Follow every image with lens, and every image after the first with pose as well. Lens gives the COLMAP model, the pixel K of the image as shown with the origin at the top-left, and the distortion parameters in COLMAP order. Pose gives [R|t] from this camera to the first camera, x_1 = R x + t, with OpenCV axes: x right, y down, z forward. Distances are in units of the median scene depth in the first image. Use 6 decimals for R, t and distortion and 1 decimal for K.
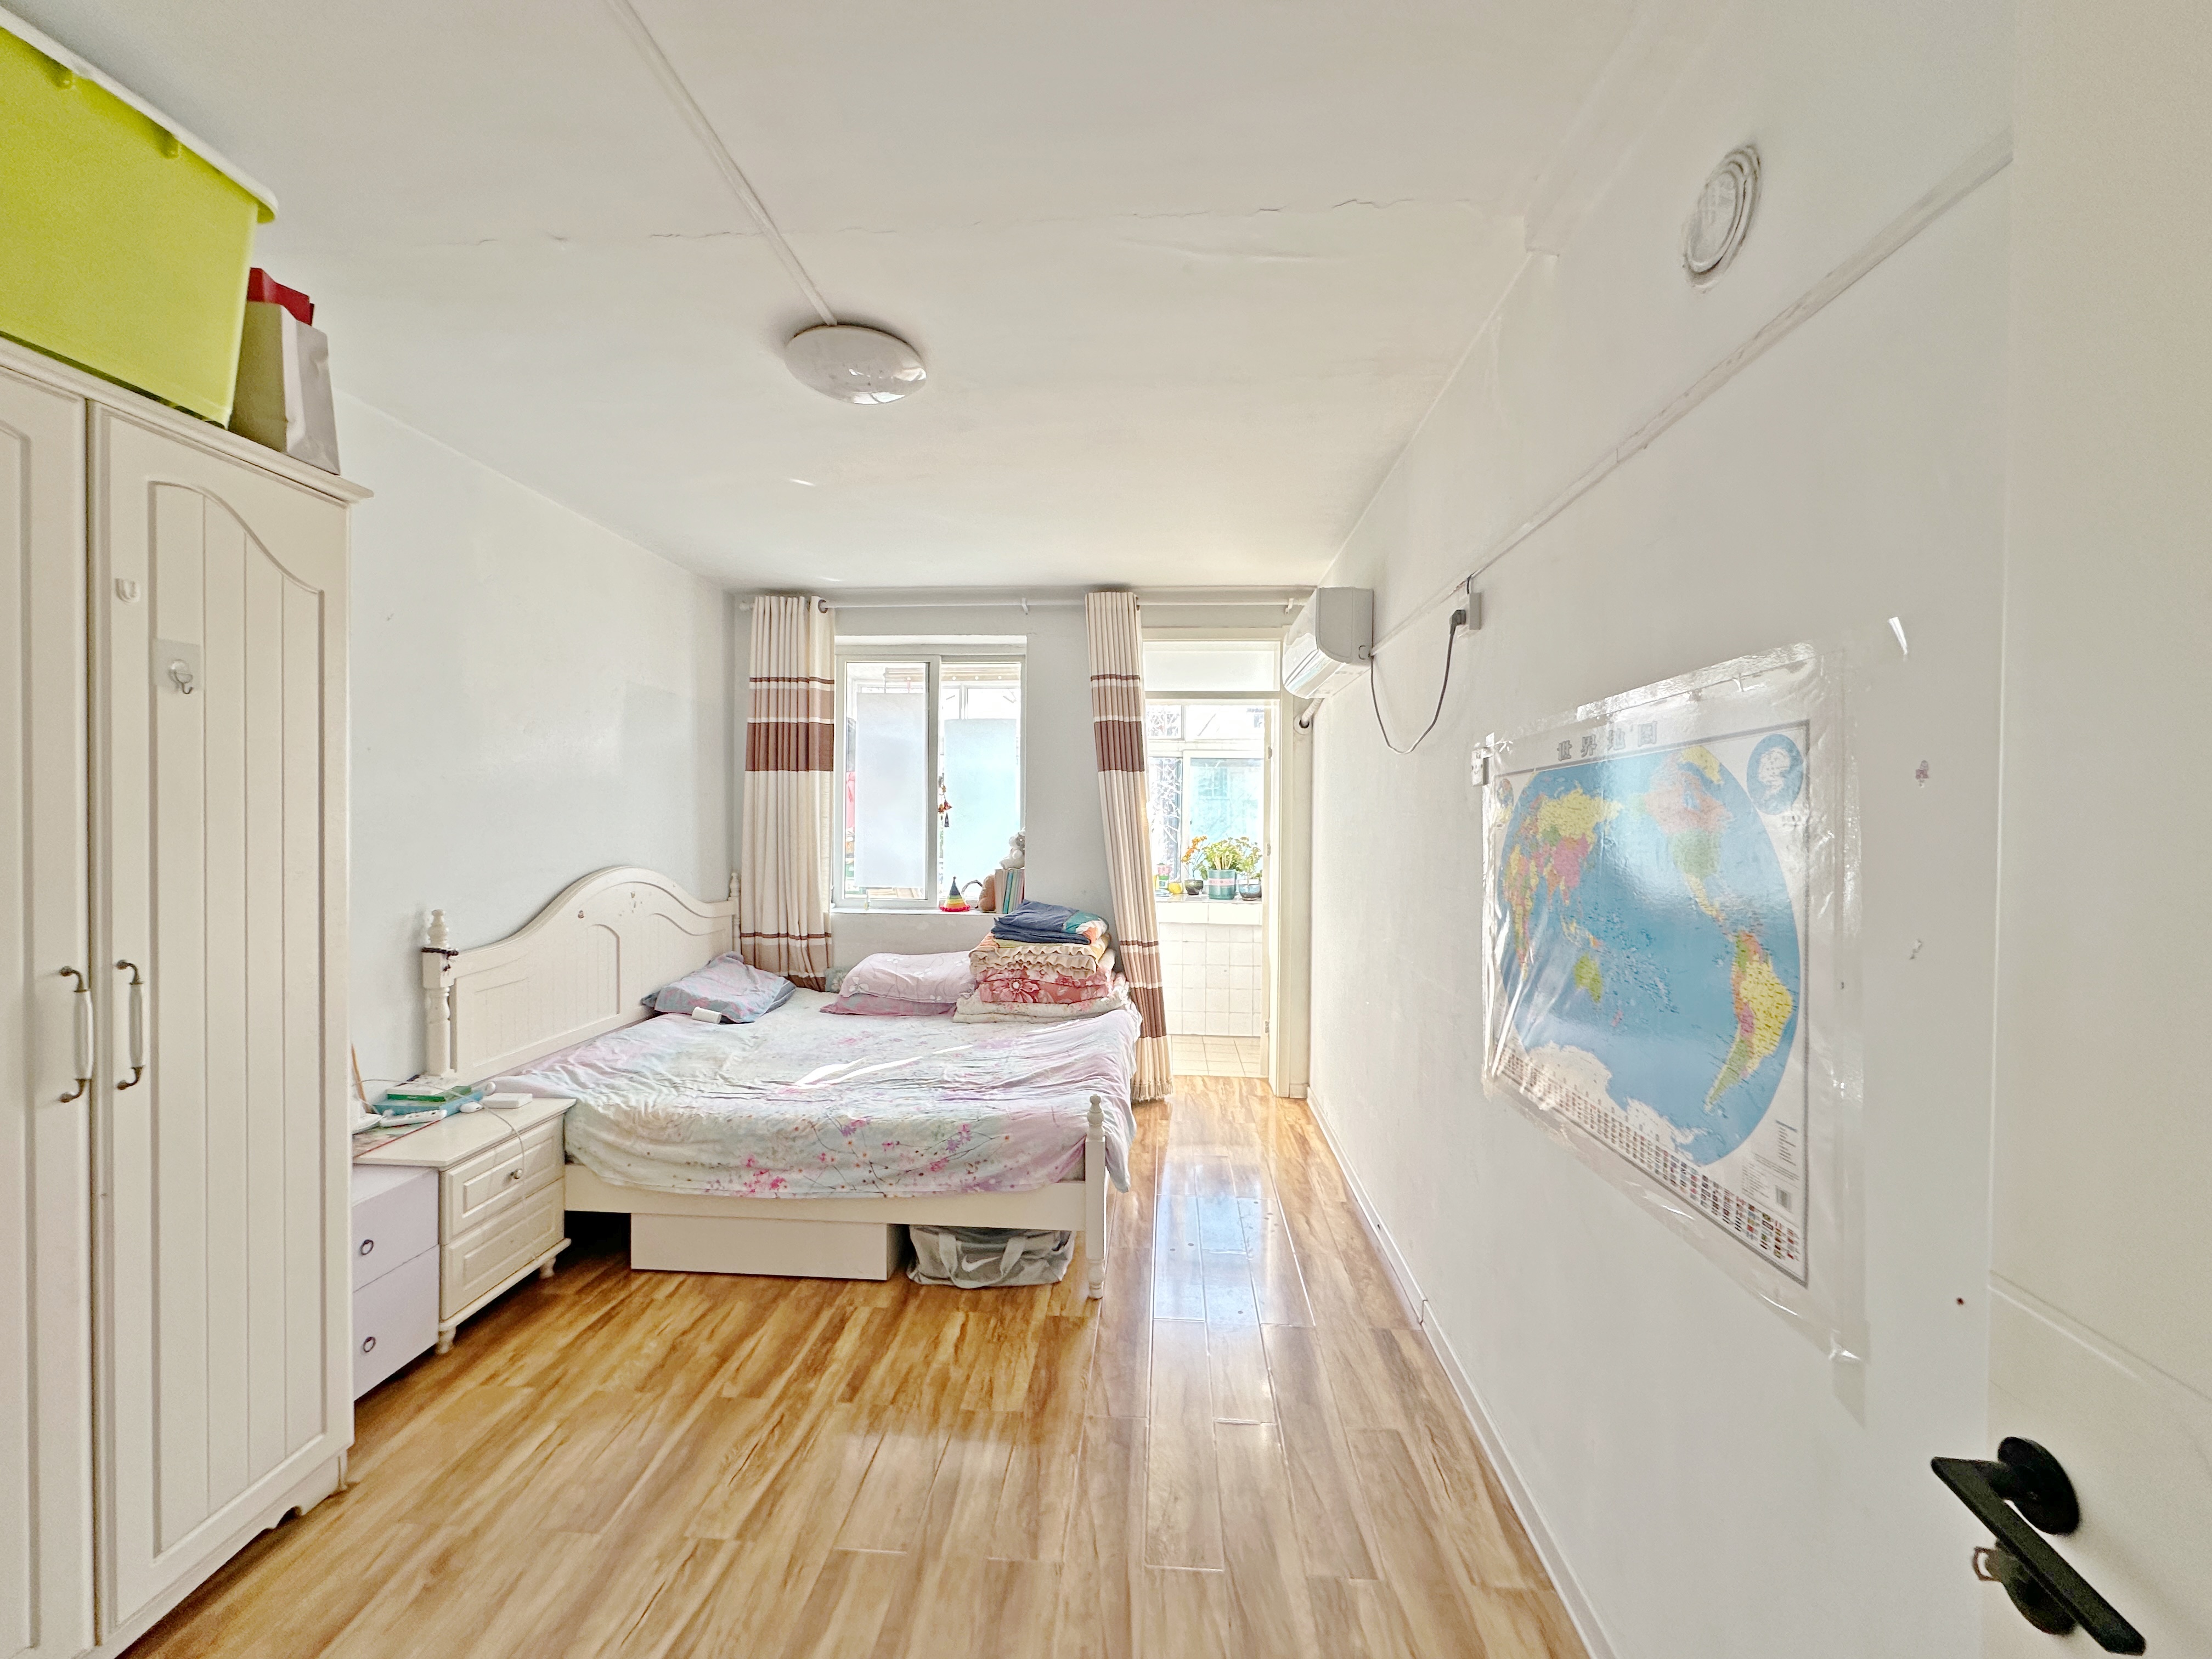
lens RADIAL K [[884.0, 0, 1103.8], [0, 884.0, 826.6], [0, 0, 1]] dist [-0.000349, -0.000046]
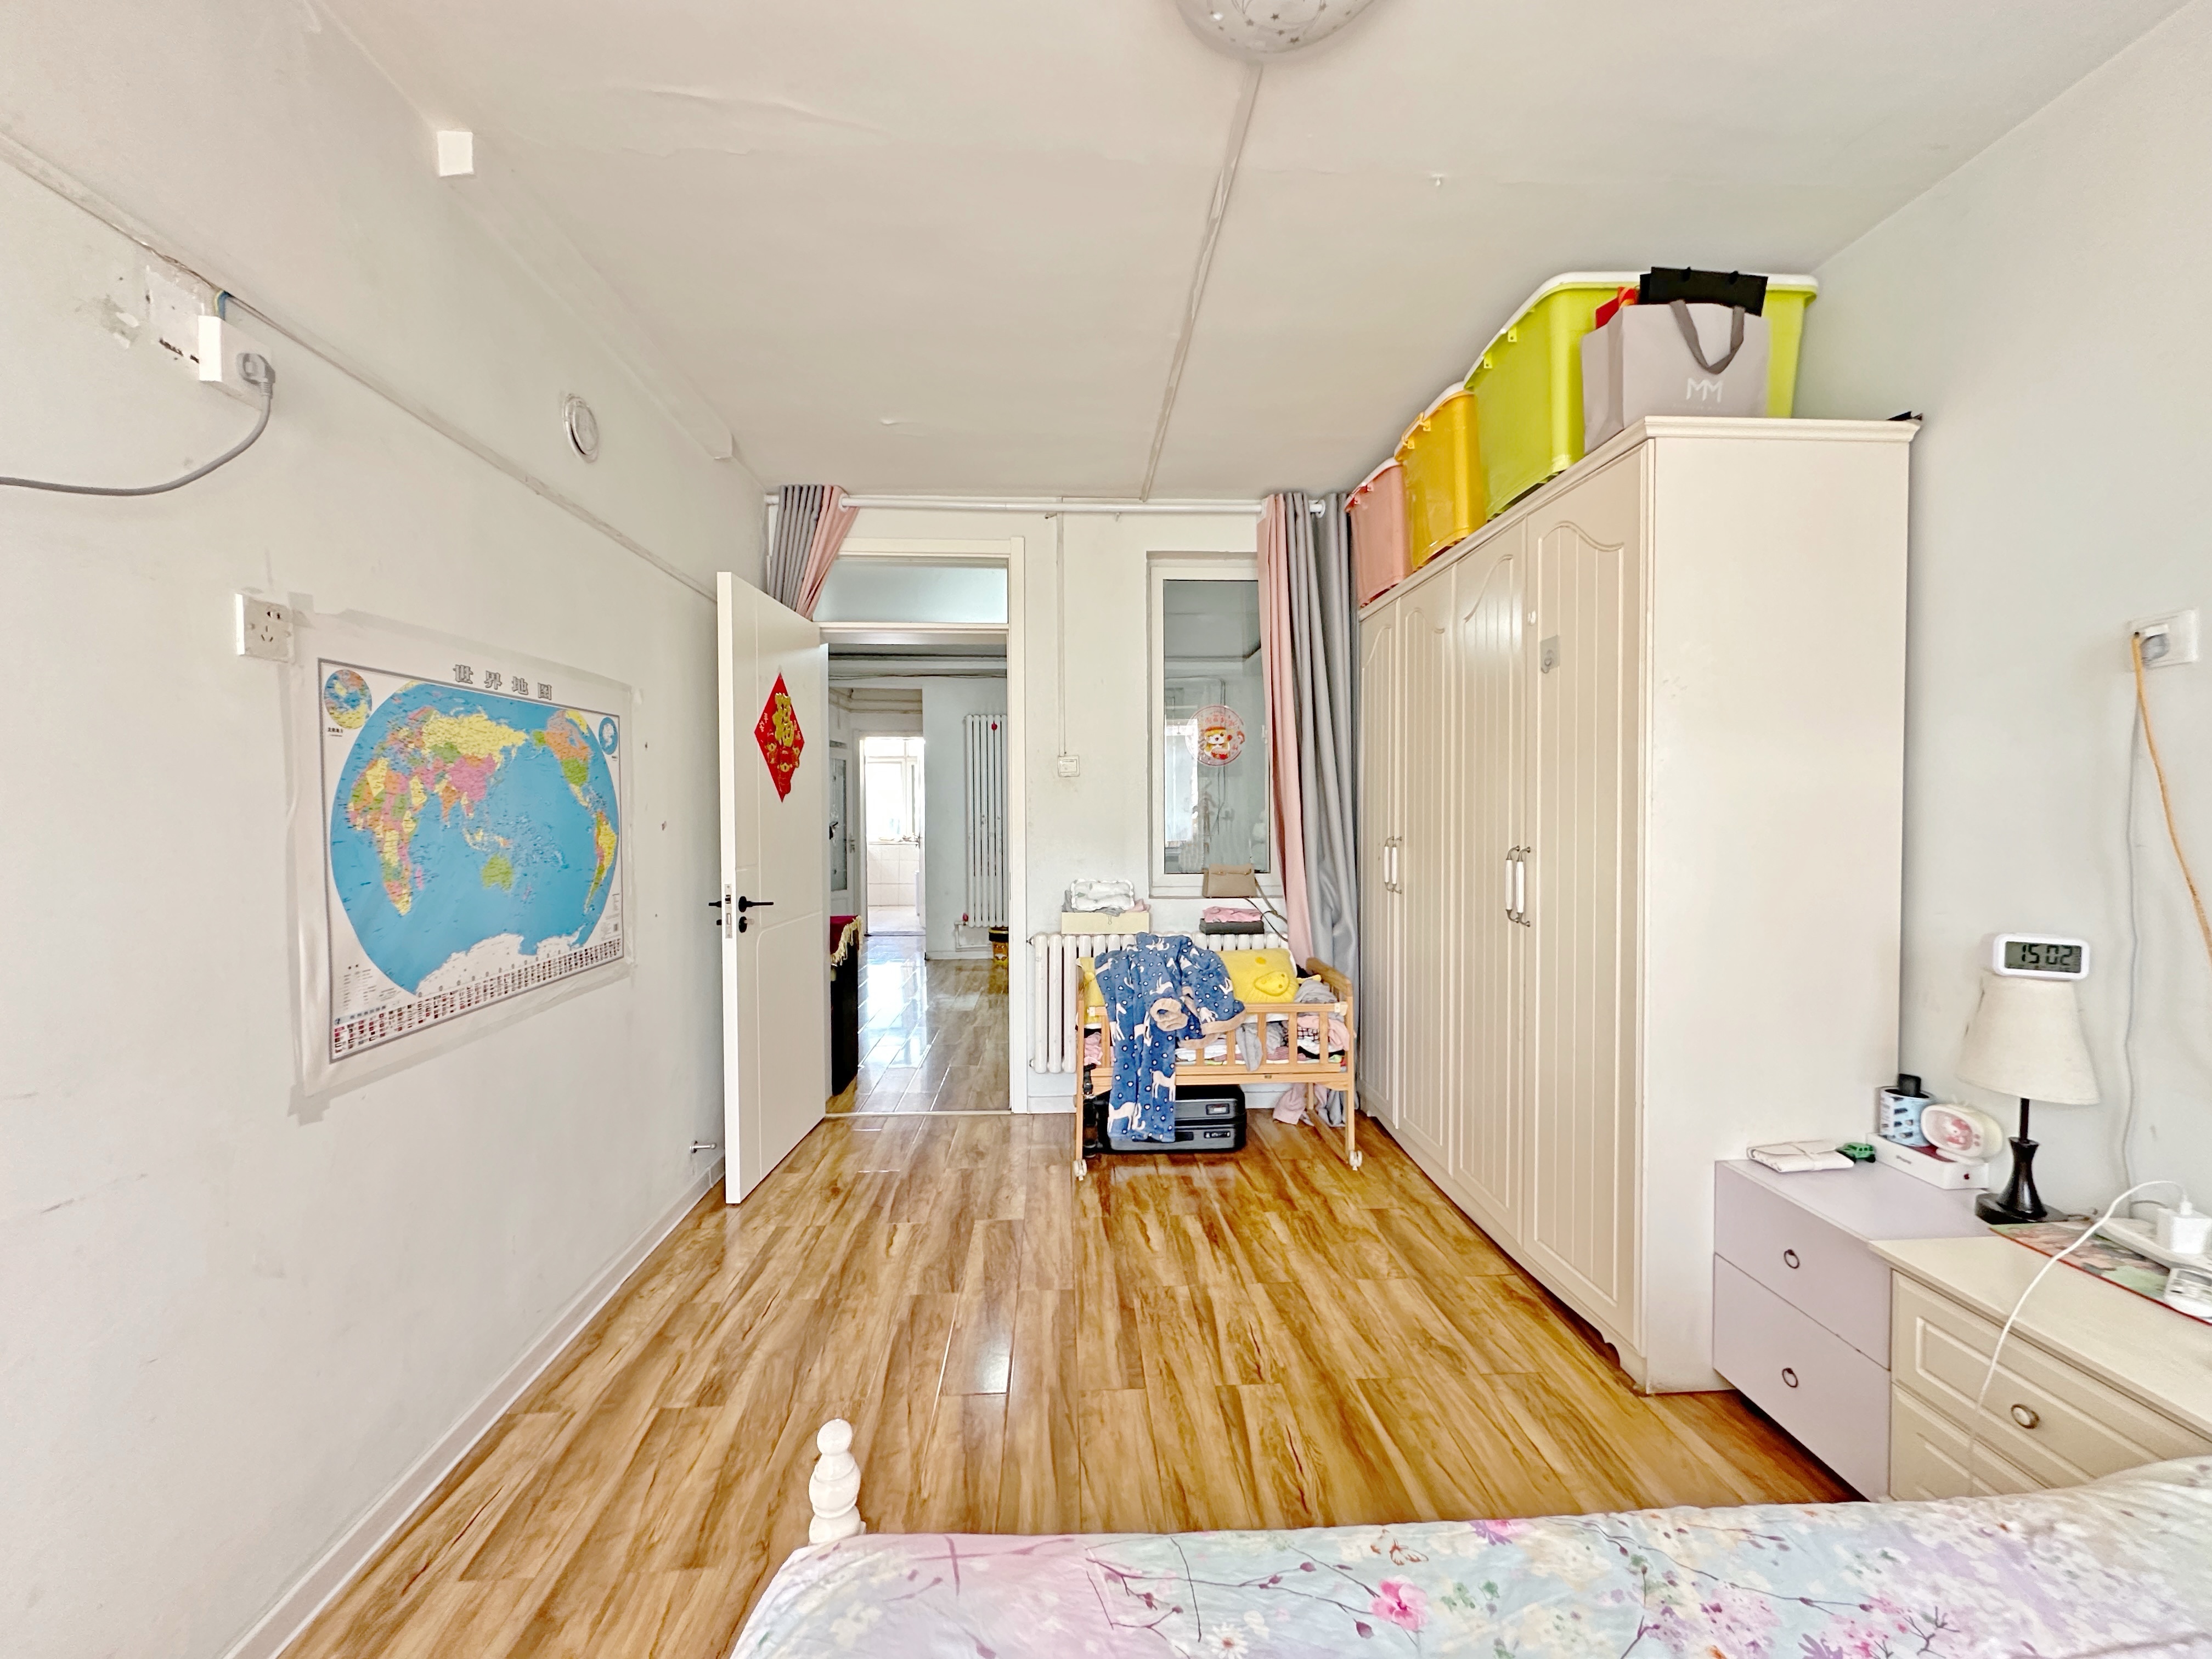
lens RADIAL K [[884.0, 0, 1107.9], [0, 884.0, 833.2], [0, 0, 1]] dist [-0.000349, -0.000046]
pose [[-0.991984, -0.001394, -0.126356, -0.115467], [-0.005416, 0.999489, 0.031492, 0.067484], [0.126248, 0.031924, -0.991485, 2.129777]]
